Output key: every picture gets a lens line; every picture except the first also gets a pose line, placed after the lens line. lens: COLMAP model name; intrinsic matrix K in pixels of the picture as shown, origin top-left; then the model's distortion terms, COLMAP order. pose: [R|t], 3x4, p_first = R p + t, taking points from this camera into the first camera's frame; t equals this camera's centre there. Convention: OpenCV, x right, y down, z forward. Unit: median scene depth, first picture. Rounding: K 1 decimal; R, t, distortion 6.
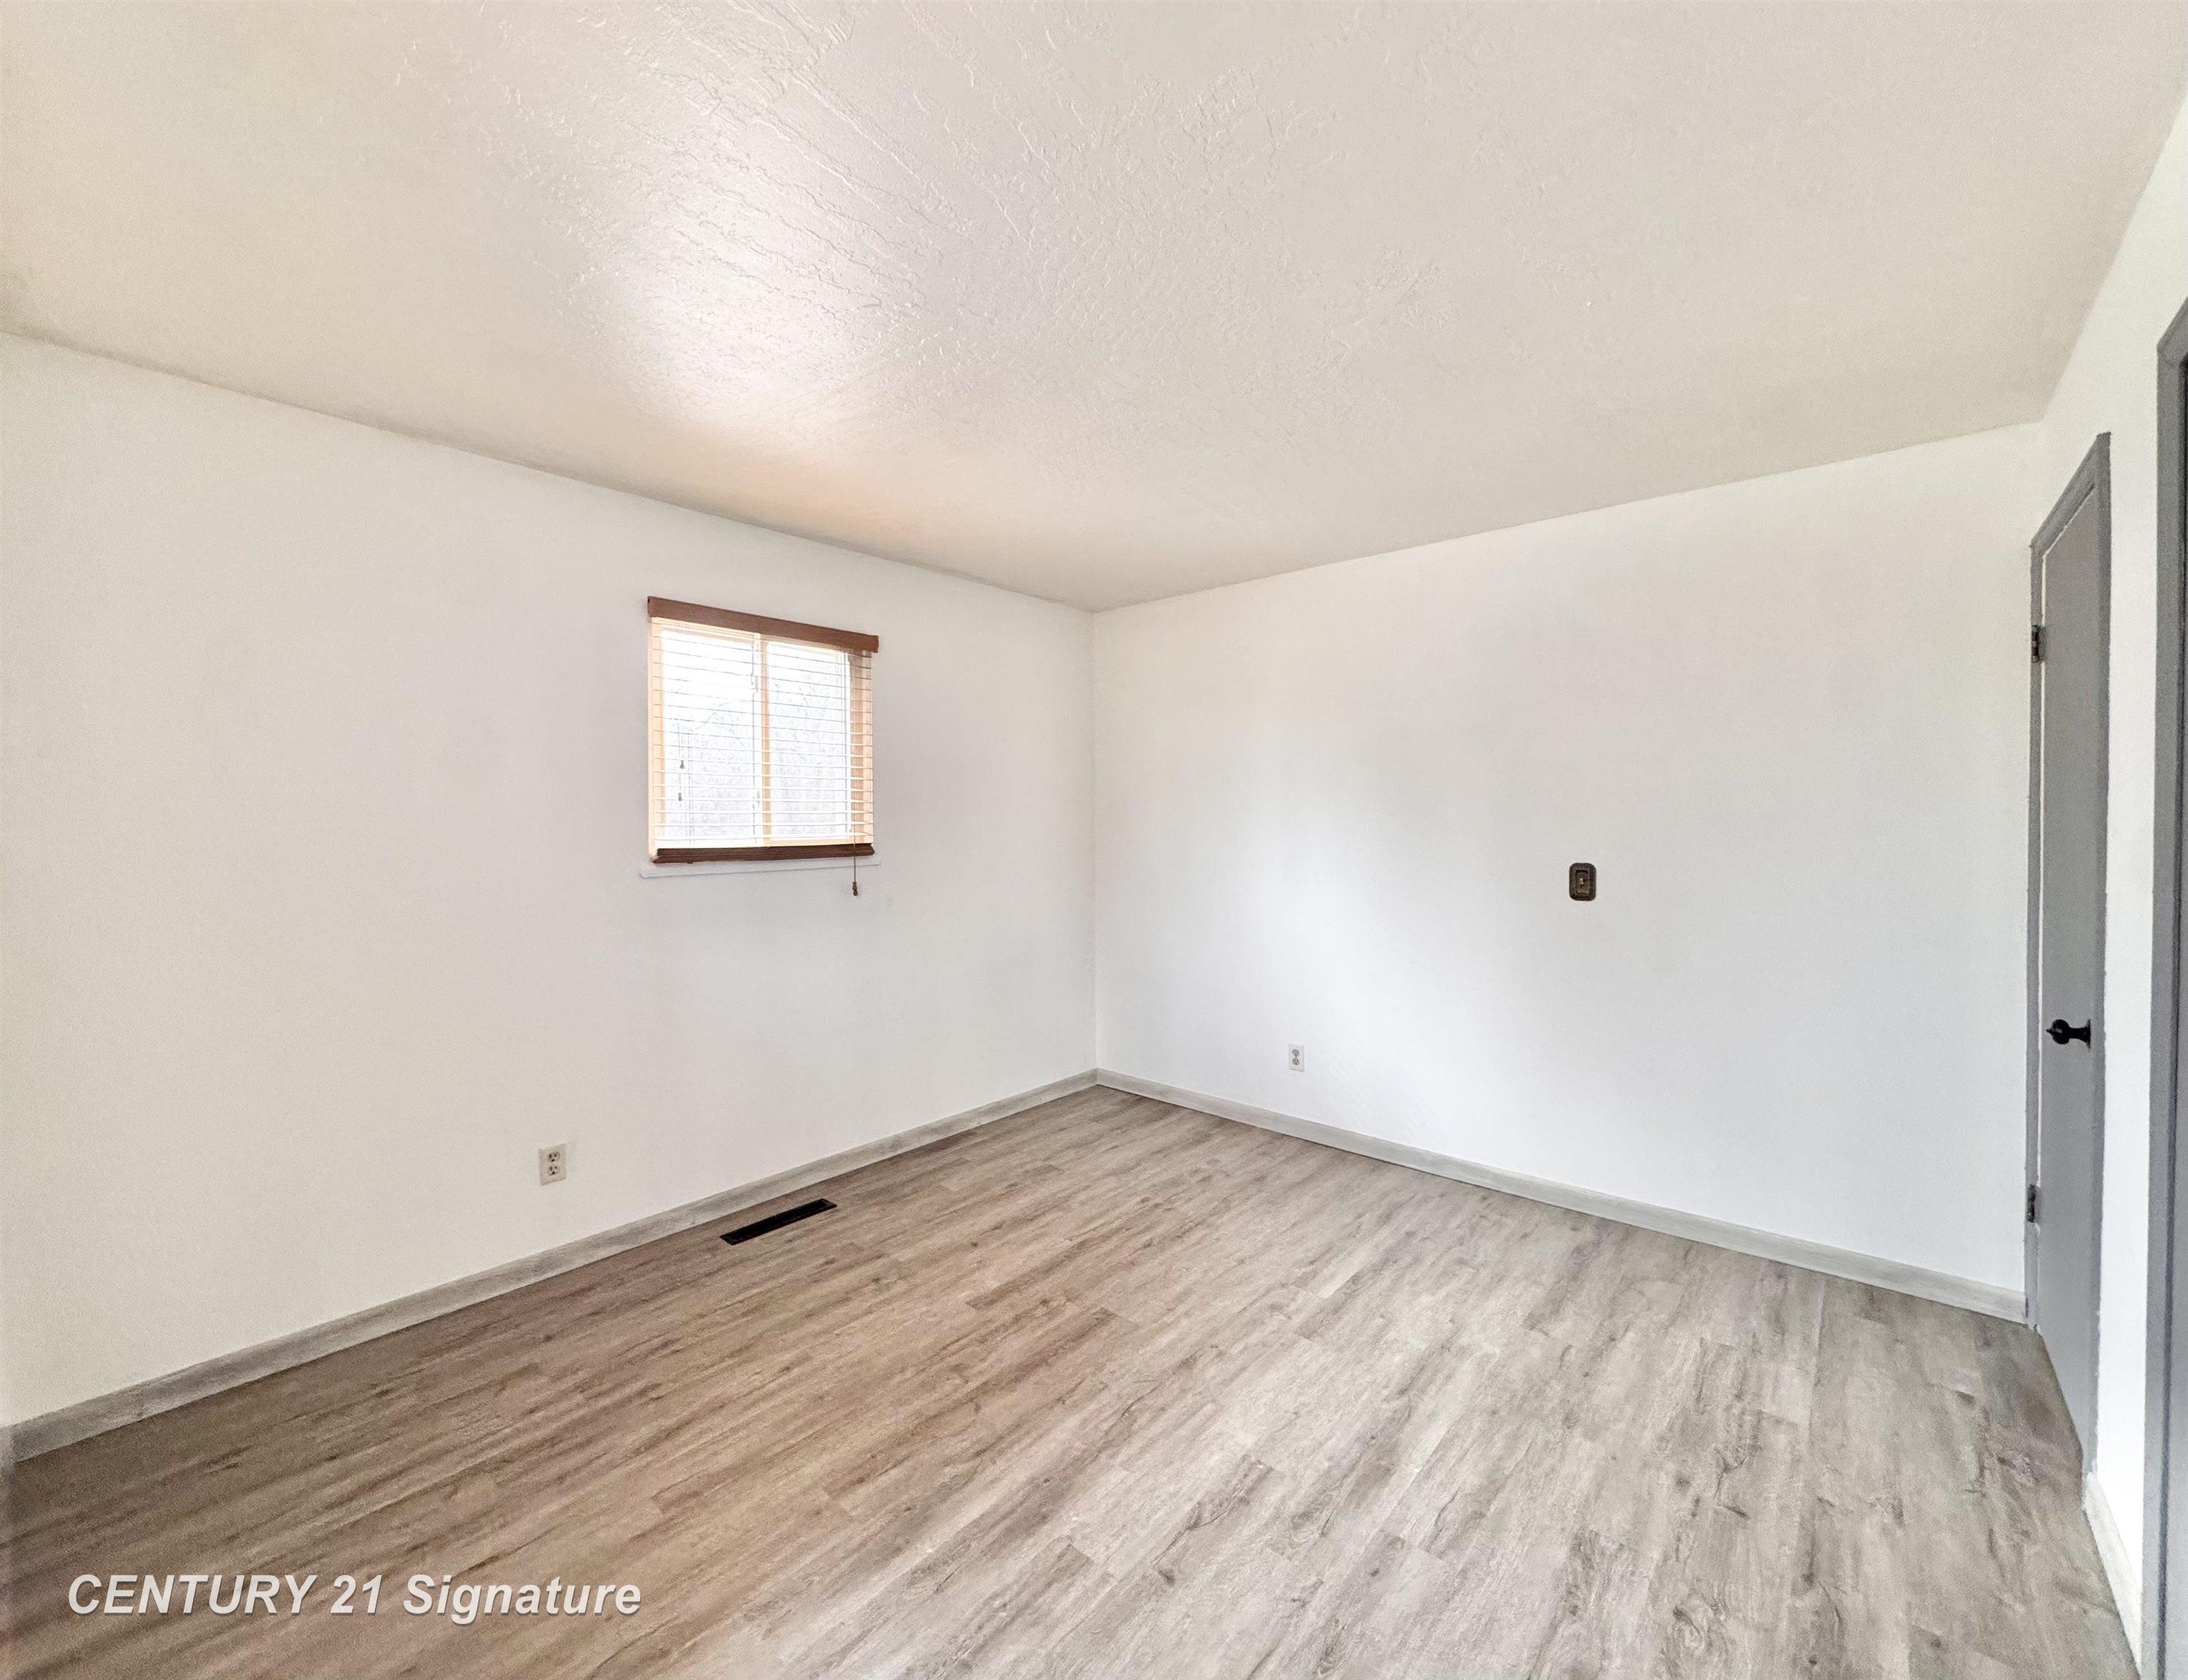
lens RADIAL K [[892.4, 0, 1080.5], [0, 892.4, 831.6], [0, 0, 1]] dist [0.000215, -0.000151]
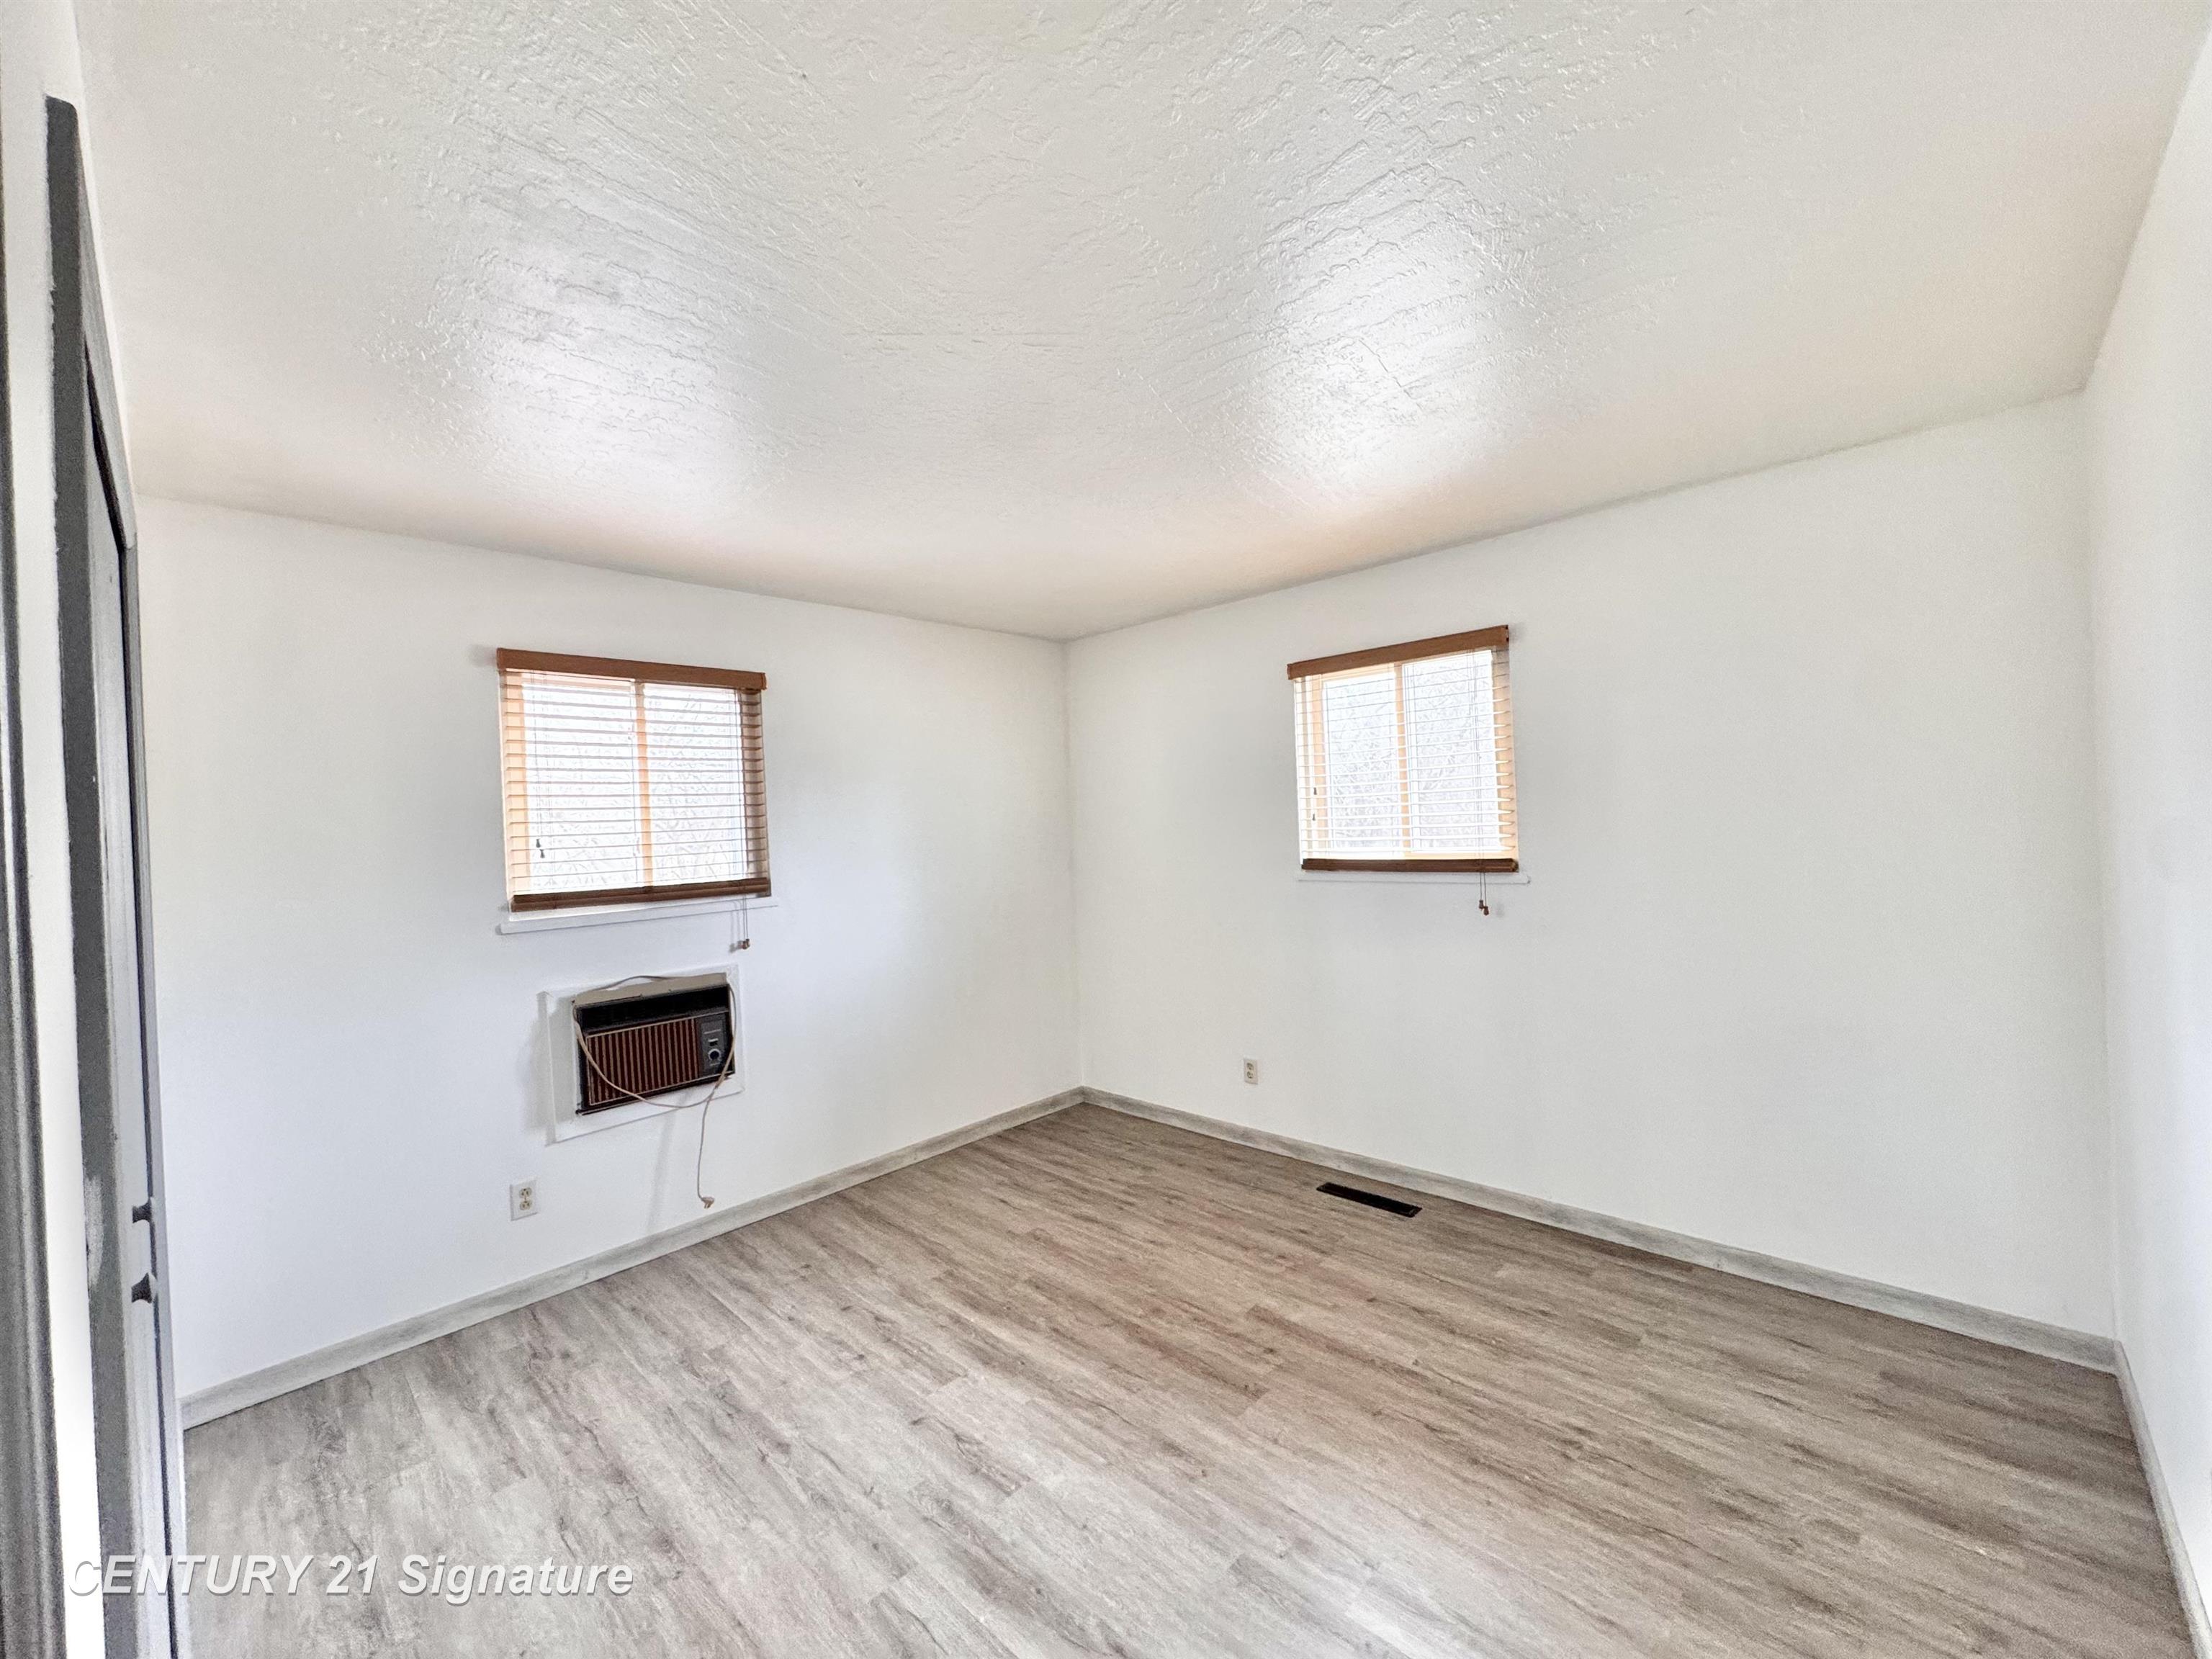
lens RADIAL K [[878.9, 0, 1095.6], [0, 878.9, 829.4], [0, 0, 1]] dist [-0.001760, 0.000108]
pose [[-0.040282, 0.015234, -0.999072, 0.922816], [0.028296, 0.999500, 0.014100, -0.056430], [0.998788, -0.027702, -0.040693, 0.878191]]
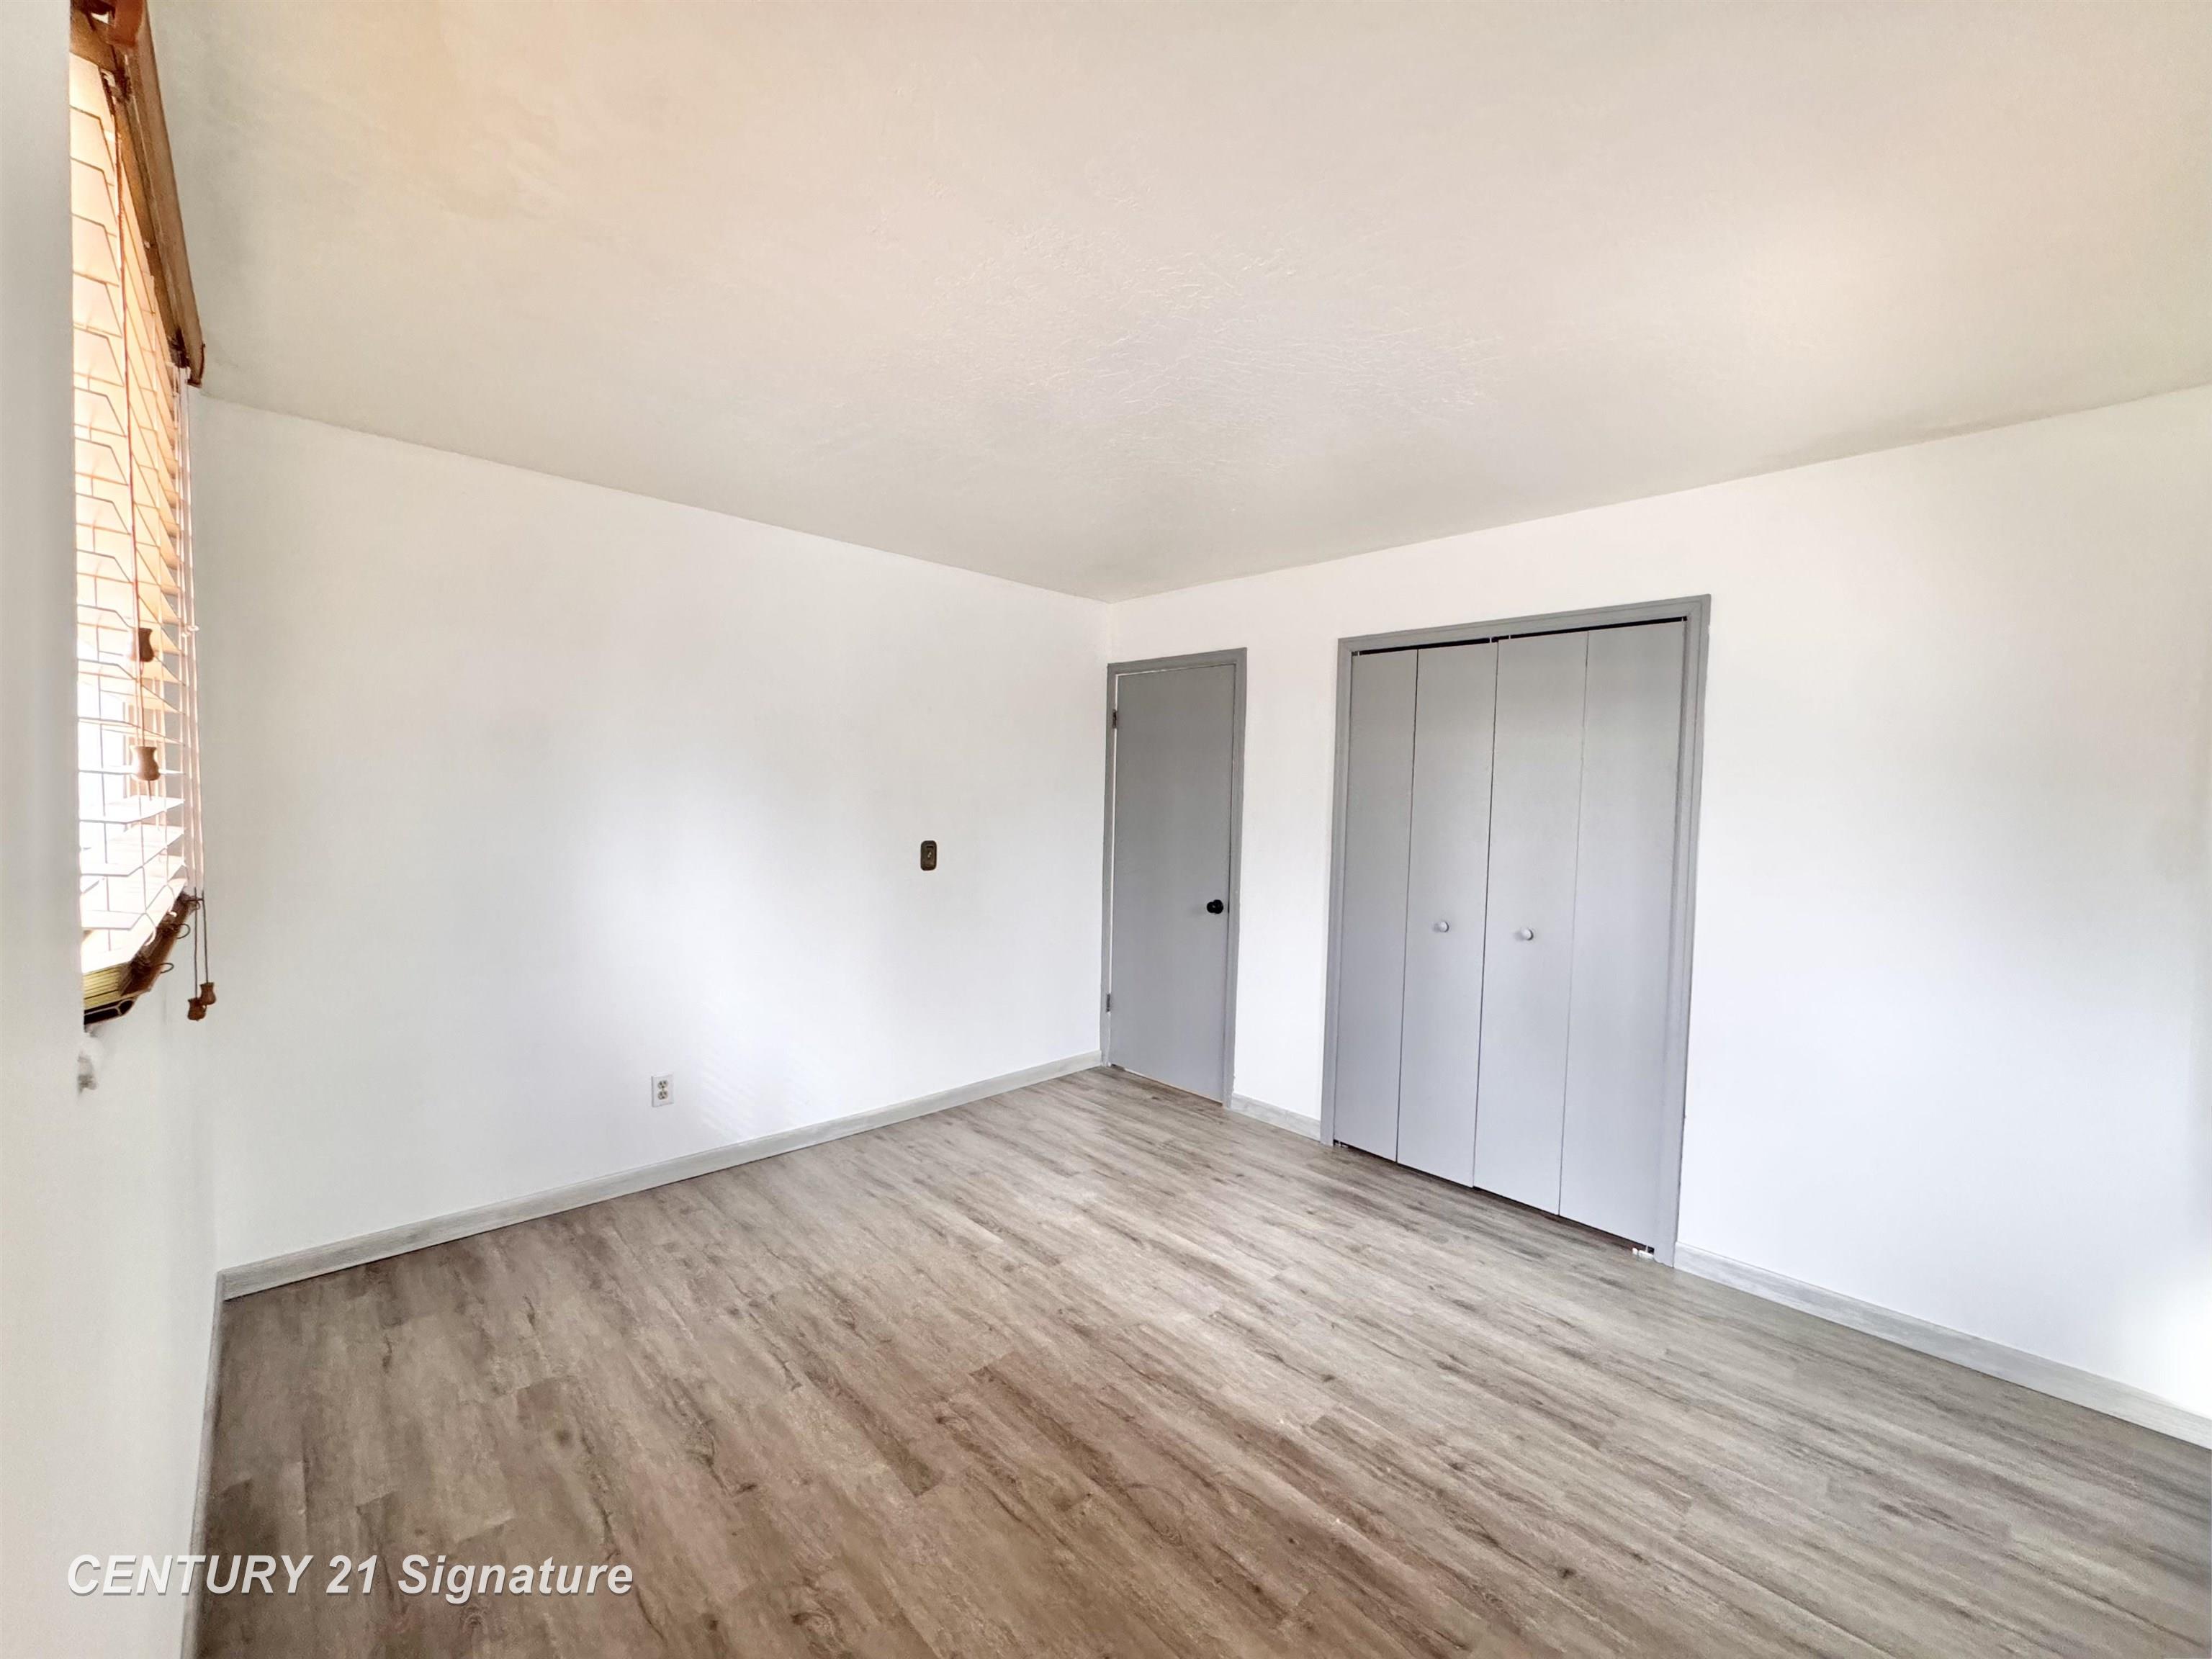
lens RADIAL K [[878.9, 0, 1097.0], [0, 878.9, 836.0], [0, 0, 1]] dist [-0.001760, 0.000108]
pose [[0.084939, -0.043880, 0.995419, -0.805159], [-0.009021, 0.998955, 0.044805, -0.036294], [-0.996345, -0.012786, 0.084455, 0.811802]]
